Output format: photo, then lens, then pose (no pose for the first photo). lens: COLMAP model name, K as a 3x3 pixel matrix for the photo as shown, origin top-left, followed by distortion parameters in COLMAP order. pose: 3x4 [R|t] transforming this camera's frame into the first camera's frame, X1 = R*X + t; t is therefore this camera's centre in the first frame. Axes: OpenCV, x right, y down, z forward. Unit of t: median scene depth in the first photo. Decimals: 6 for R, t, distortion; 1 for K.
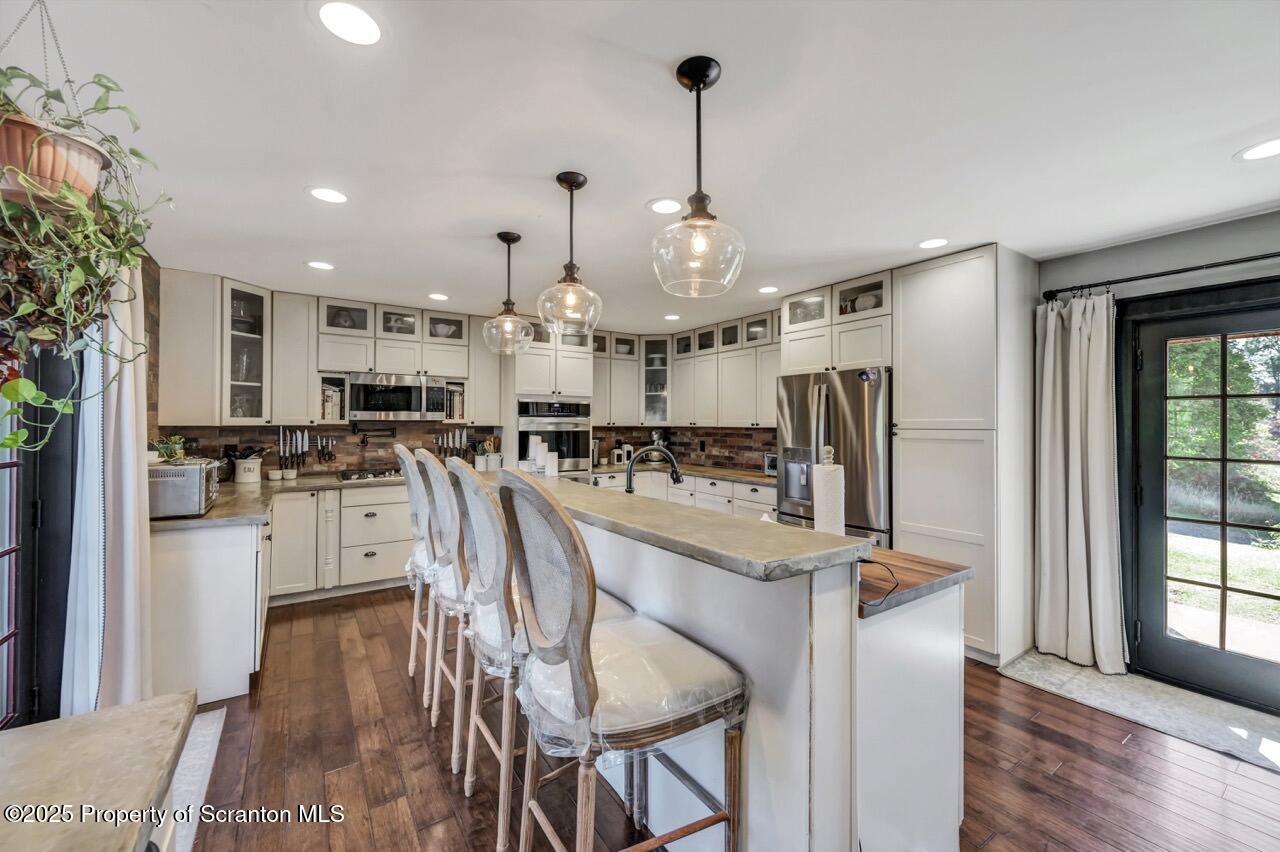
lens RADIAL K [[509.5, 0, 644.1], [0, 509.5, 423.7], [0, 0, 1]] dist [0.000444, 0.000023]
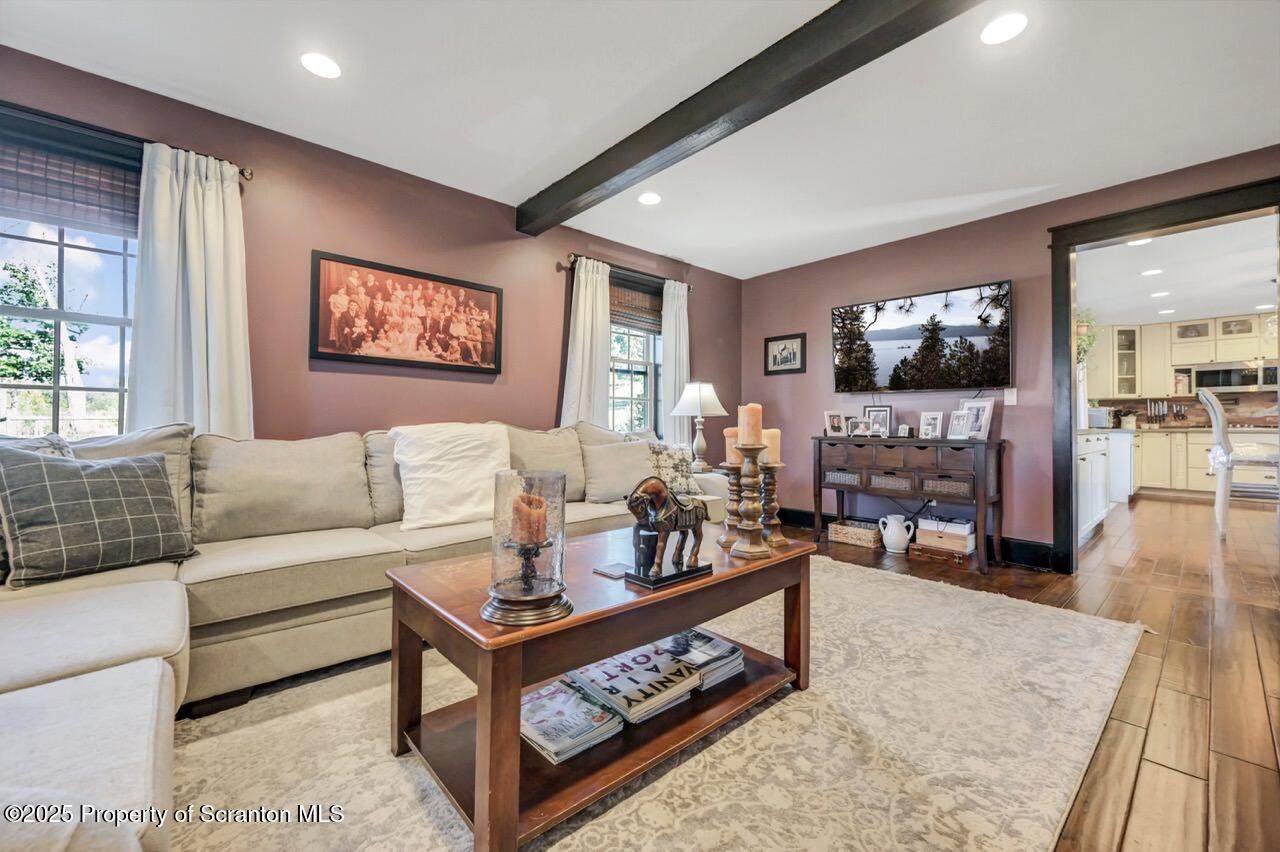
lens RADIAL K [[512.5, 0, 640.0], [0, 512.5, 413.1], [0, 0, 1]] dist [-0.001608, -0.000141]
pose [[0.139655, -0.023077, -0.989931, 0.783223], [-0.007614, 0.999674, -0.024378, 0.108305], [0.990171, 0.010942, 0.139434, -0.975943]]
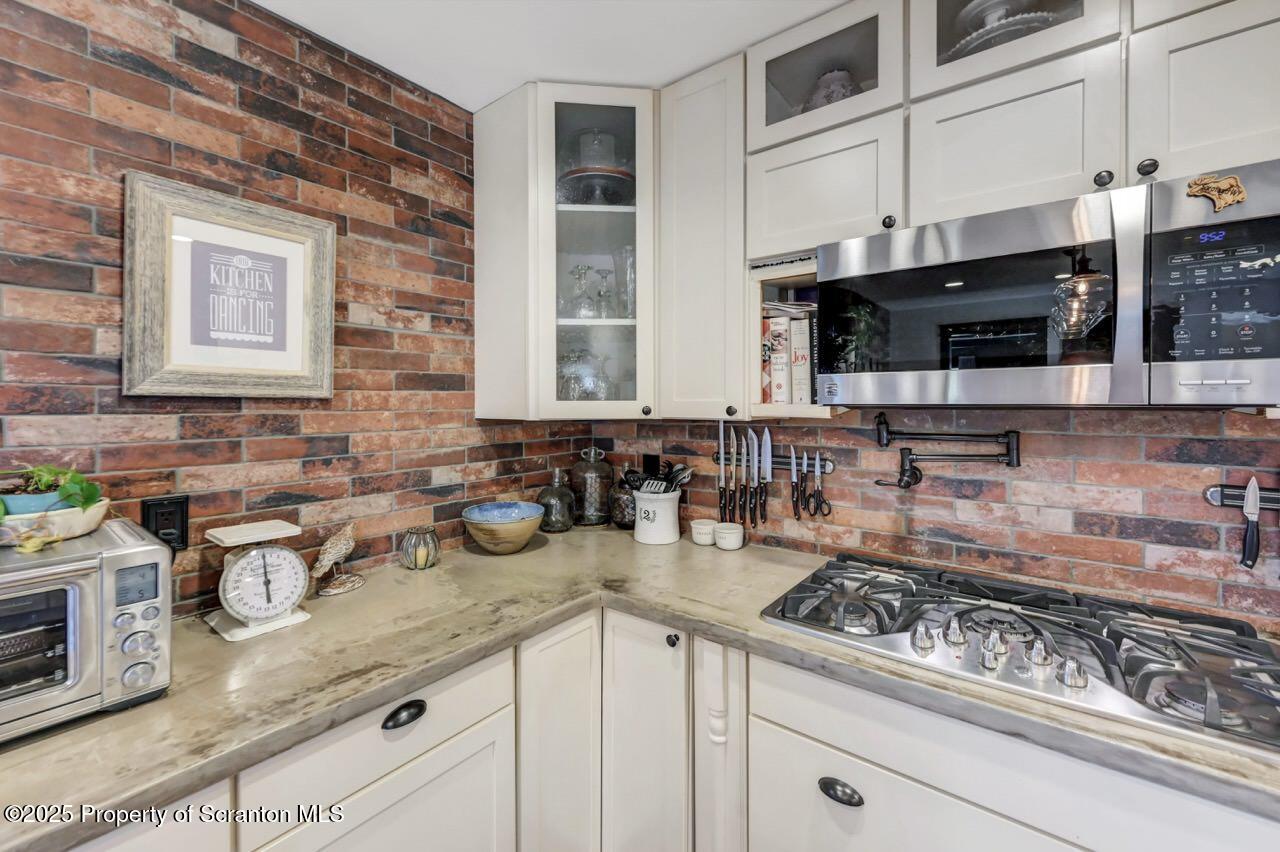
lens RADIAL K [[525.3, 0, 640.4], [0, 525.3, 407.0], [0, 0, 1]] dist [0.000026, -0.000188]
pose [[0.297002, 0.005661, -0.954860, -0.305581], [0.005008, 0.999959, 0.007487, -0.008647], [0.954864, -0.007006, 0.296962, 0.791099]]
